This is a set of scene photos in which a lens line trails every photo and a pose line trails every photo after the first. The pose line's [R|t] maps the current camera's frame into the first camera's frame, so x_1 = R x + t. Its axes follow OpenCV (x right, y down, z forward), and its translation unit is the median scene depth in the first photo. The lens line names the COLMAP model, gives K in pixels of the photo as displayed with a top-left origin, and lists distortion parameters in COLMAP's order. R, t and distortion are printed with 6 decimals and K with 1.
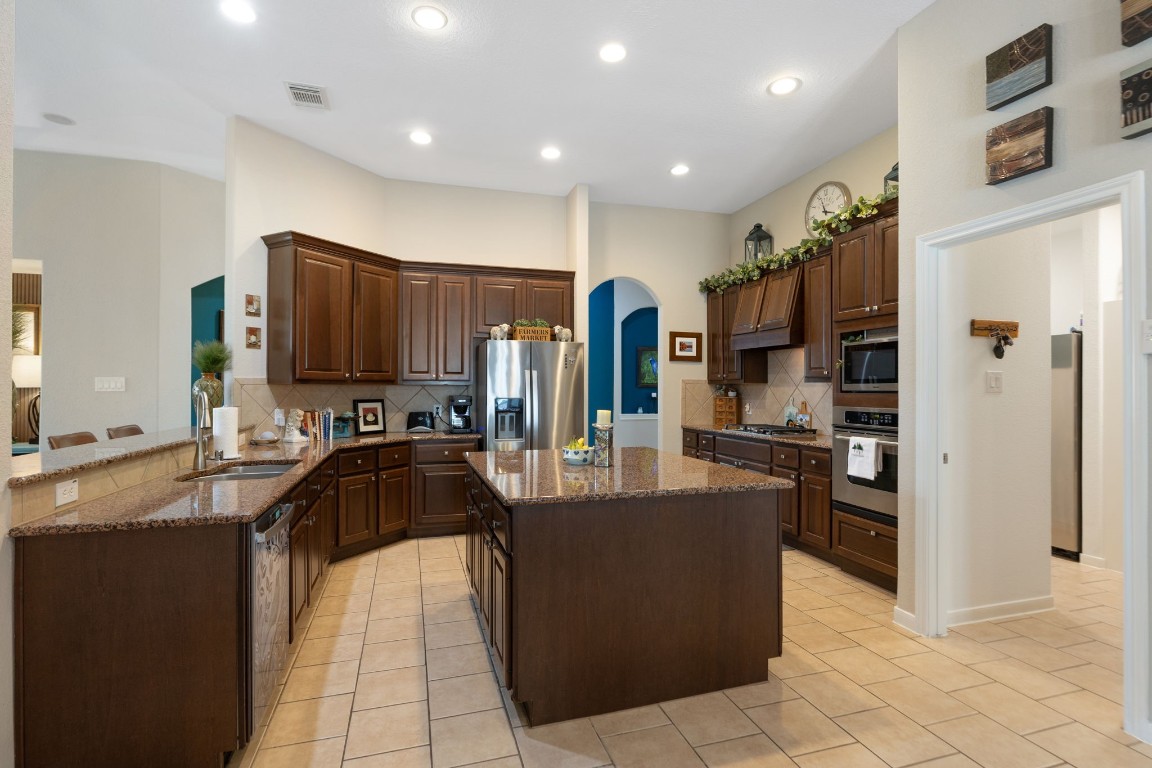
lens RADIAL K [[550.6, 0, 576.0], [0, 550.6, 384.0], [0, 0, 1]] dist [-0.000198, 0.000195]
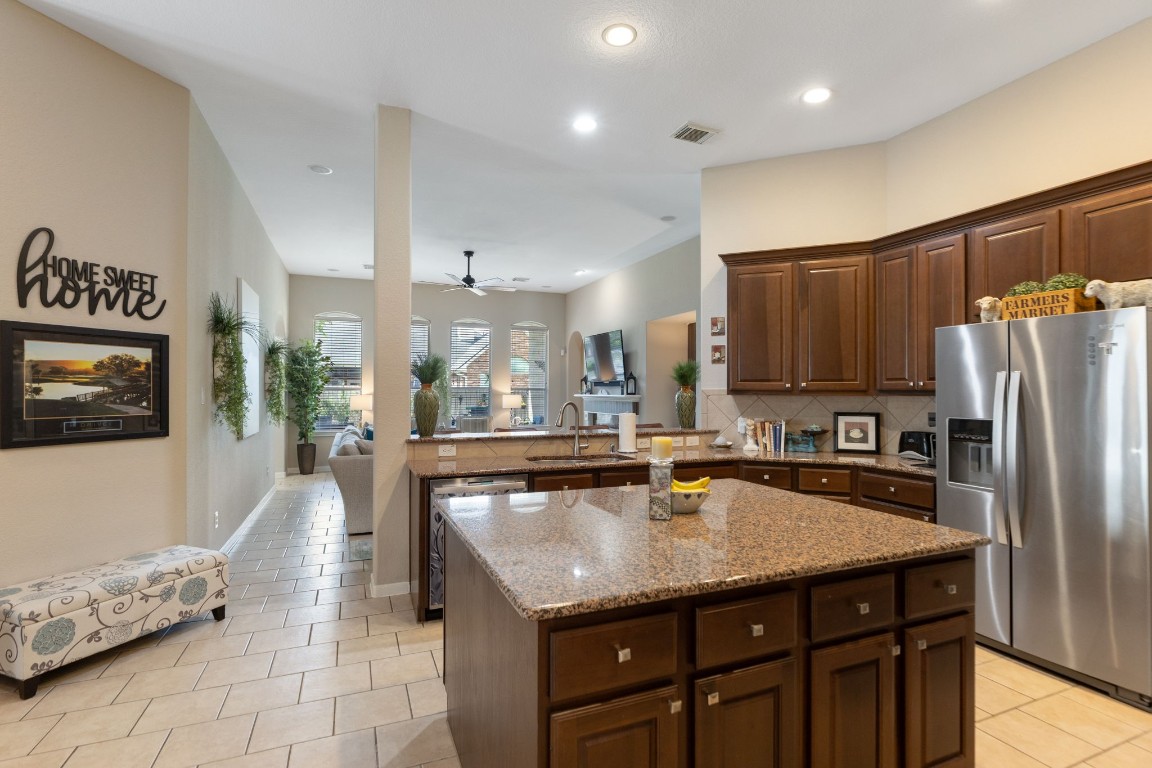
lens RADIAL K [[550.6, 0, 576.0], [0, 550.6, 384.0], [0, 0, 1]] dist [-0.000198, 0.000195]
pose [[0.097567, -0.014203, -0.995128, 0.496191], [0.004405, 0.999895, -0.013840, -0.007028], [0.995219, -0.003033, 0.097619, 0.559427]]
